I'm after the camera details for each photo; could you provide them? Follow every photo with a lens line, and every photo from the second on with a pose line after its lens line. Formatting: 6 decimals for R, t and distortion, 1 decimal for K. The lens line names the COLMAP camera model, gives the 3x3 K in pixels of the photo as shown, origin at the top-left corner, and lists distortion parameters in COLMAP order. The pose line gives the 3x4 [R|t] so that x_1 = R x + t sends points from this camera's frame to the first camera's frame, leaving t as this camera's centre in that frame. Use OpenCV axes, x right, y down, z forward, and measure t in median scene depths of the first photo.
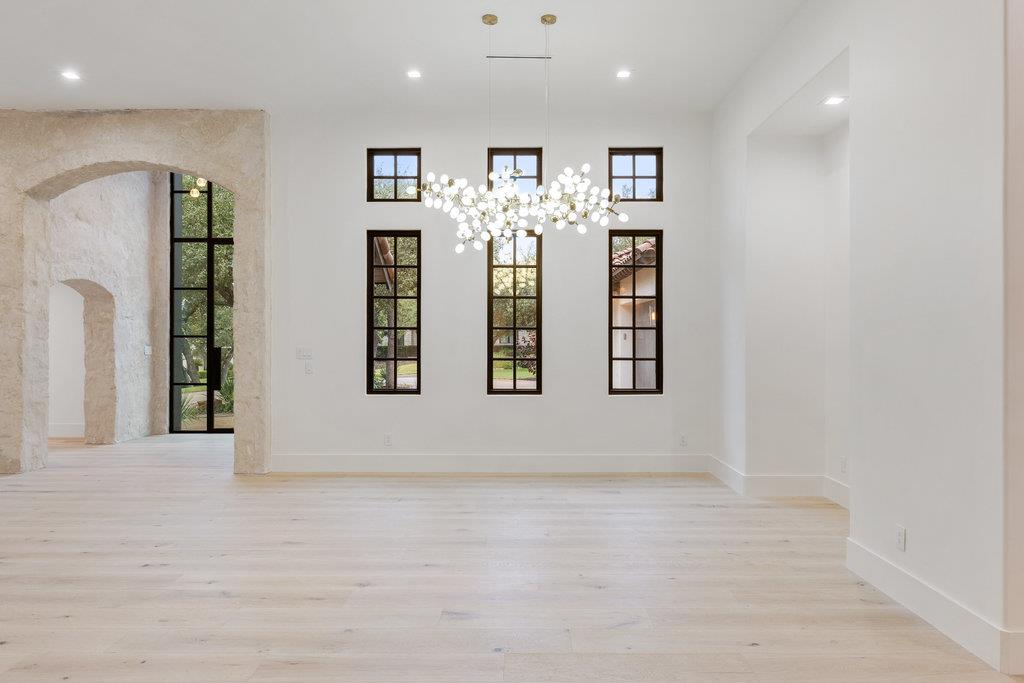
lens RADIAL K [[672.0, 0, 518.3], [0, 672.0, 336.2], [0, 0, 1]] dist [-0.002657, 0.001597]
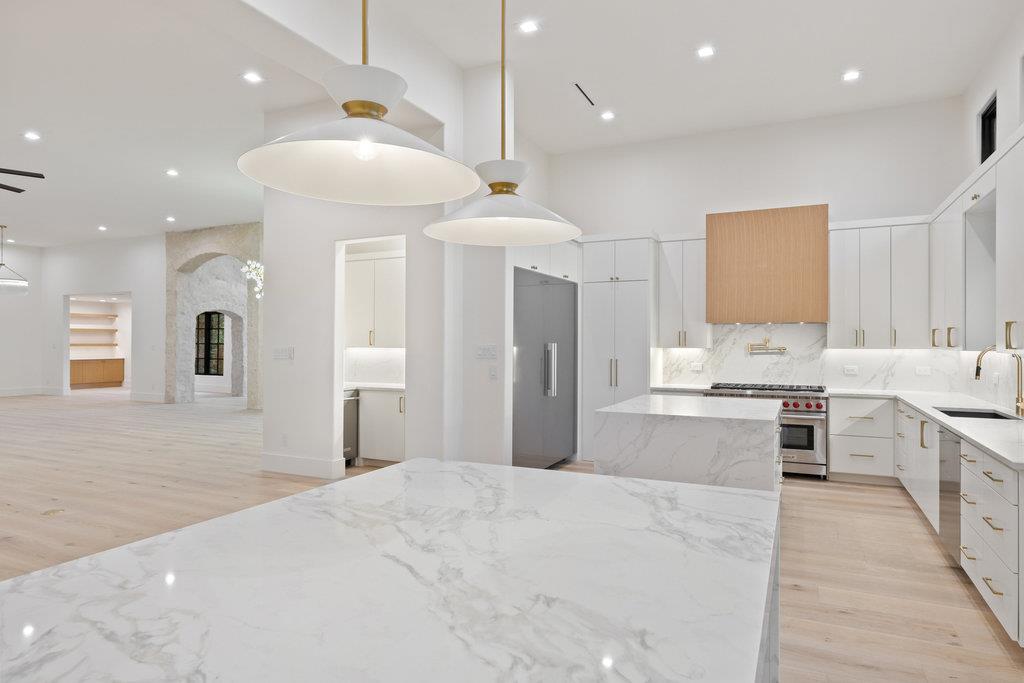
lens RADIAL K [[609.4, 0, 511.0], [0, 609.4, 342.4], [0, 0, 1]] dist [0.002754, 0.001306]
pose [[0.898942, 0.001317, -0.438065, 0.936804], [-0.001002, 0.999999, 0.000951, 0.007429], [0.438066, -0.000416, 0.898943, -0.233156]]
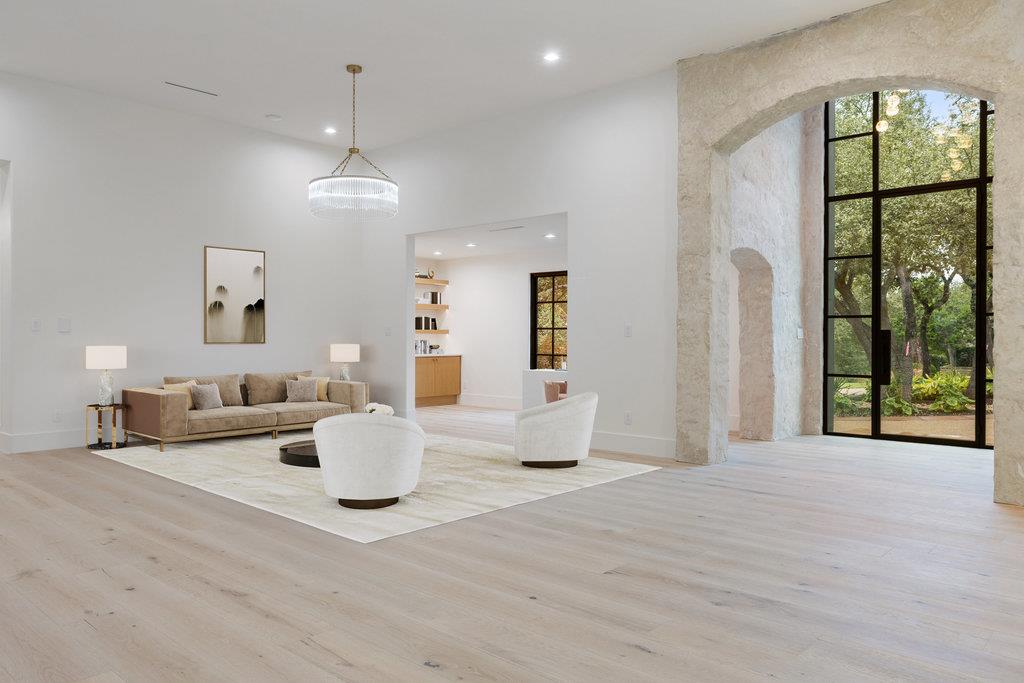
lens RADIAL K [[727.2, 0, 517.9], [0, 727.2, 336.3], [0, 0, 1]] dist [0.009397, 0.001442]
pose [[0.747310, -0.000587, -0.664476, -0.261764], [-0.000833, 0.999998, -0.001820, 0.033031], [0.664476, 0.001913, 0.747308, 0.105861]]
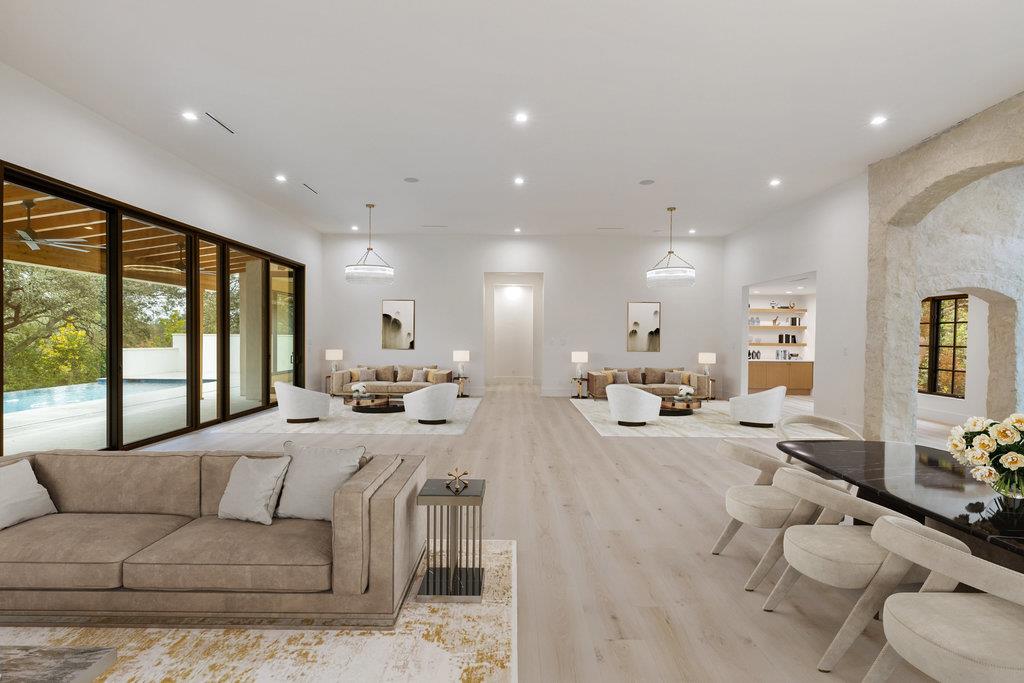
lens RADIAL K [[513.4, 0, 512.5], [0, 513.4, 344.3], [0, 0, 1]] dist [-0.003626, -0.000496]
pose [[-0.003406, 0.013969, -0.999897, 0.199574], [-0.007108, 0.999877, 0.013993, 0.001974], [0.999969, 0.007155, -0.003306, 0.276099]]
